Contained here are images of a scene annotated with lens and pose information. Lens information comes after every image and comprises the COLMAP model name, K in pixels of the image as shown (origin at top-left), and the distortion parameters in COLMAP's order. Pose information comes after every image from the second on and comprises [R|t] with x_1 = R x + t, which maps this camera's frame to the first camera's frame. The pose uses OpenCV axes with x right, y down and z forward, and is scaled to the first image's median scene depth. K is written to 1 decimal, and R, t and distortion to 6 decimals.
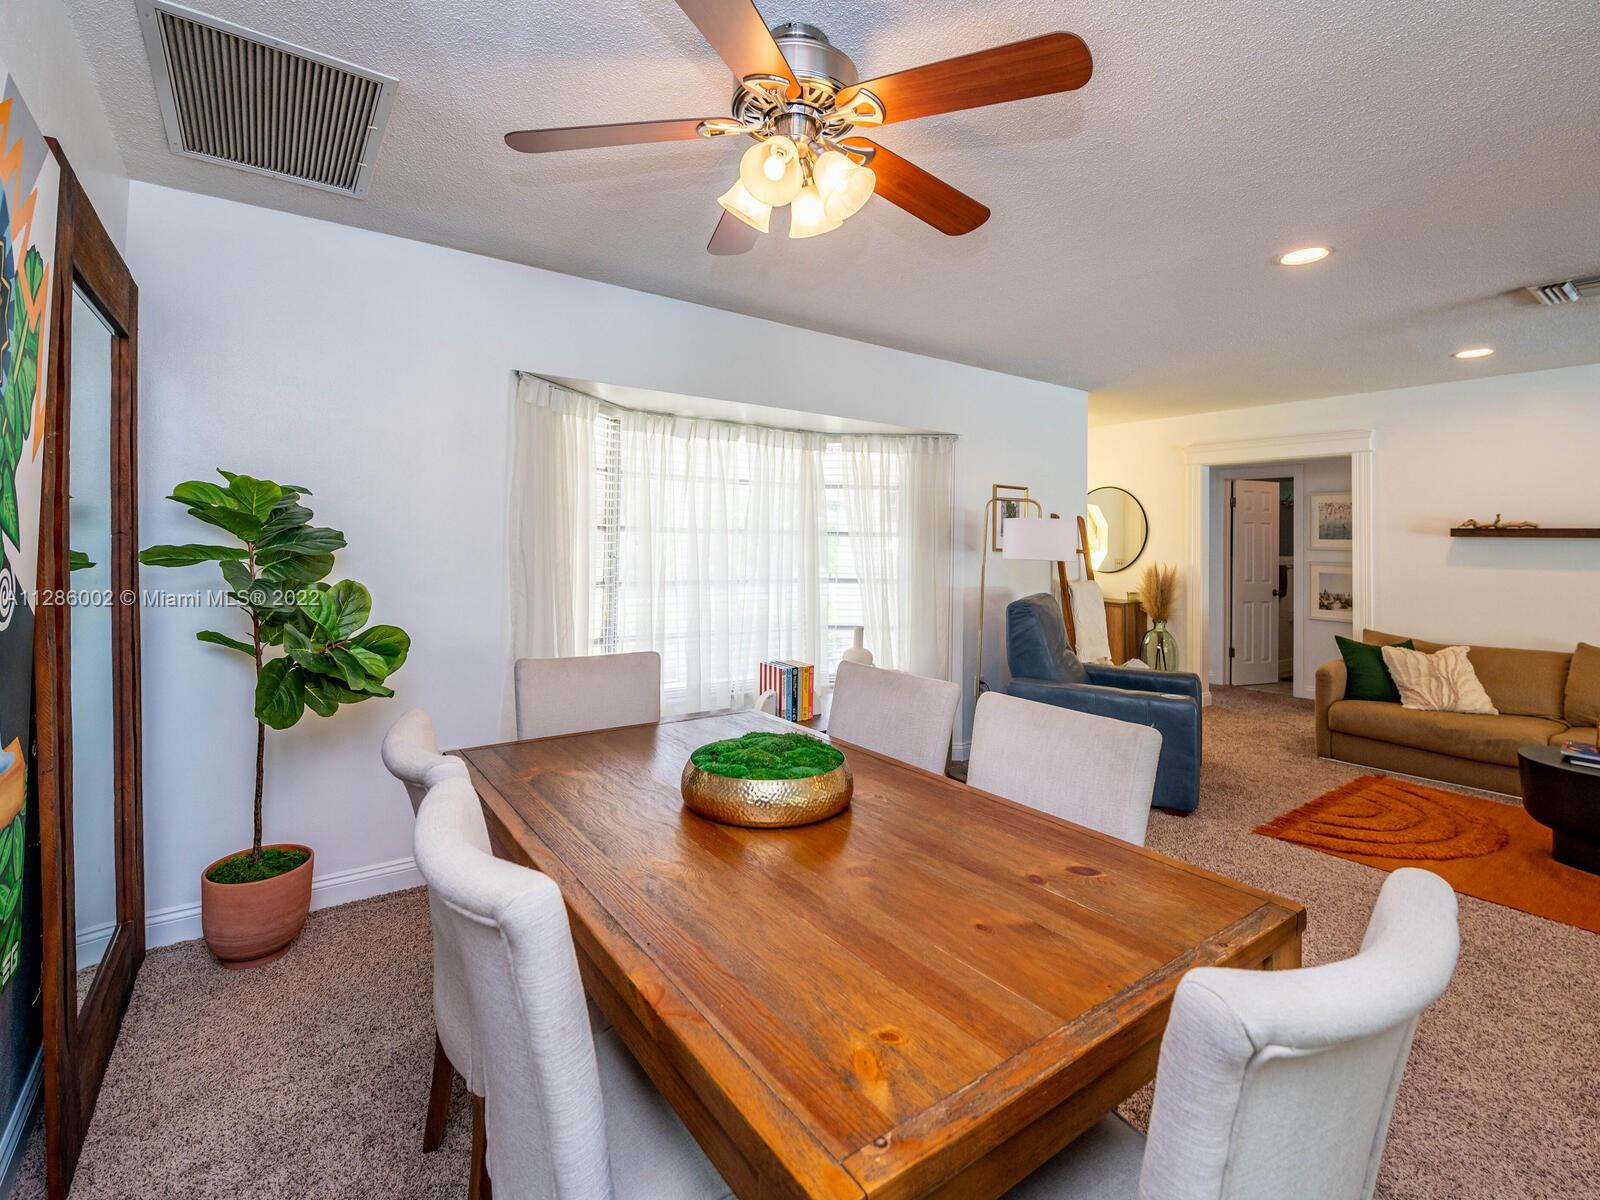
lens RADIAL K [[723.2, 0, 800.0], [0, 723.2, 600.0], [0, 0, 1]] dist [-0.004970, -0.001102]
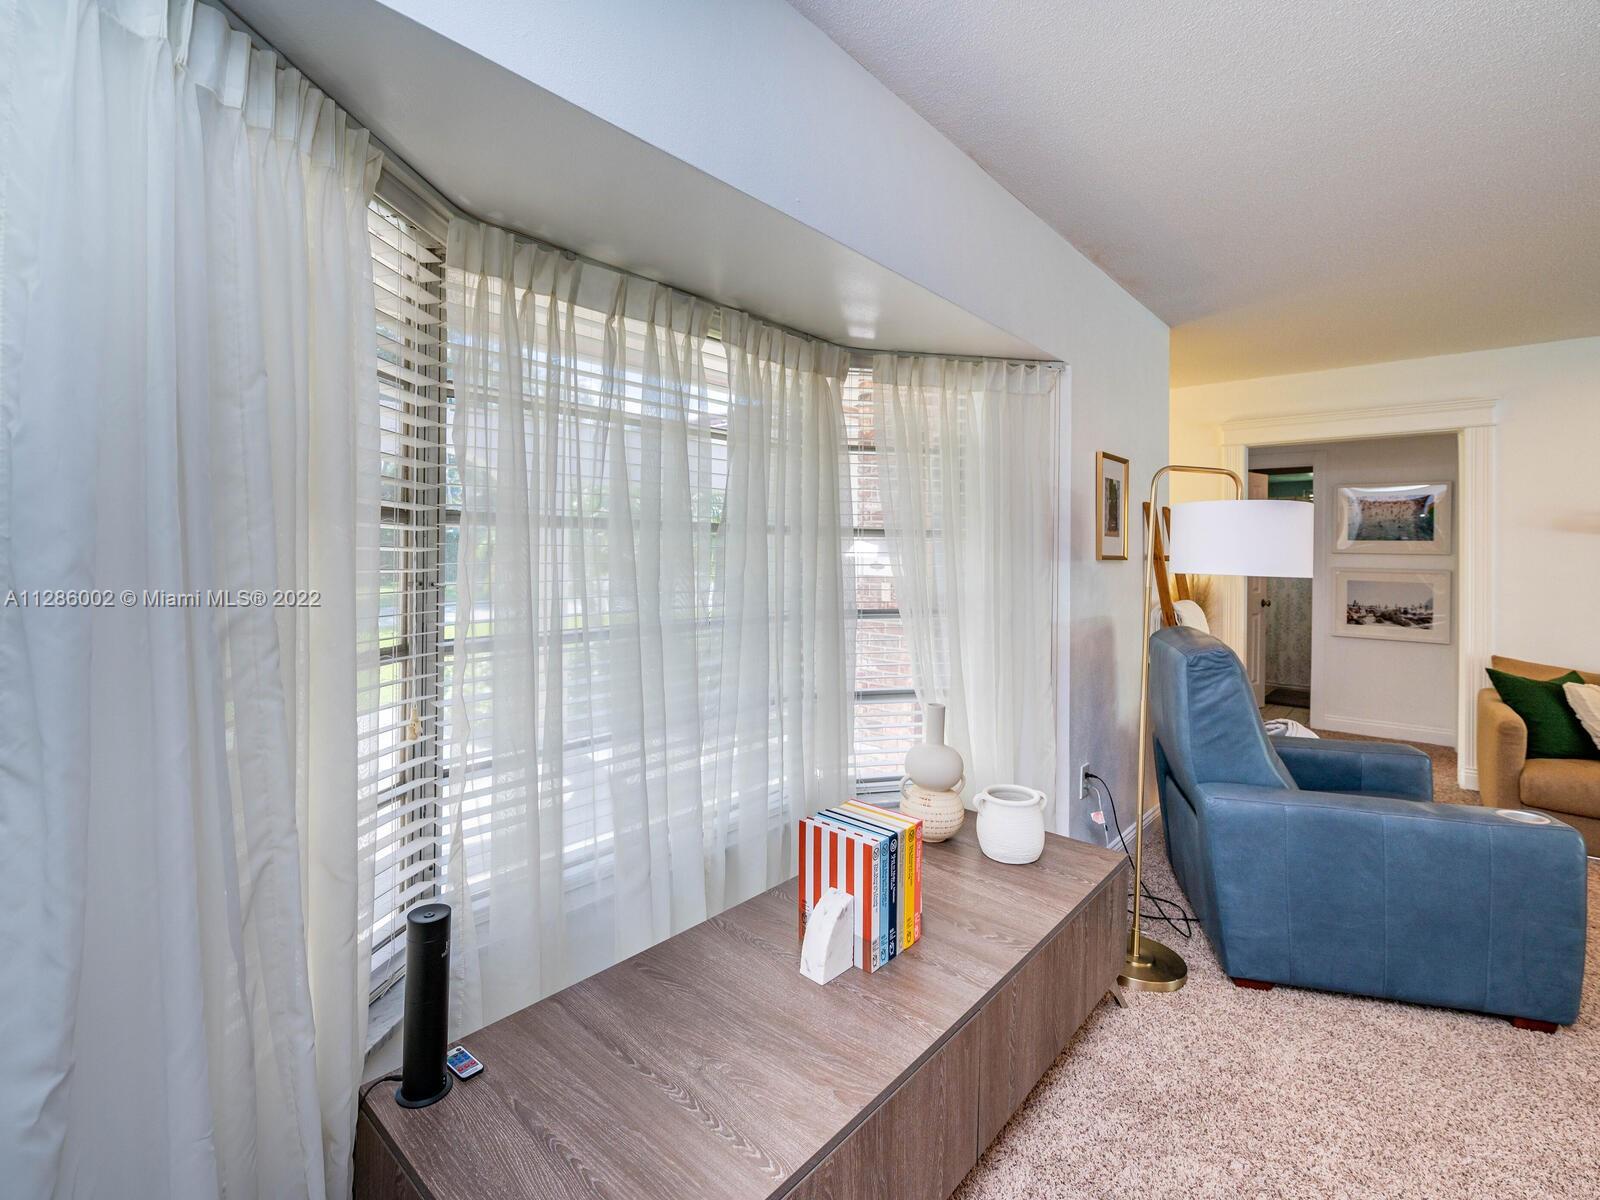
lens RADIAL K [[723.2, 0, 800.0], [0, 723.2, 600.0], [0, 0, 1]] dist [-0.004970, -0.001102]
pose [[0.973527, -0.023396, 0.227374, -0.135175], [0.025468, 0.999656, -0.006186, -0.040218], [-0.227151, 0.011813, 0.973788, 0.506009]]
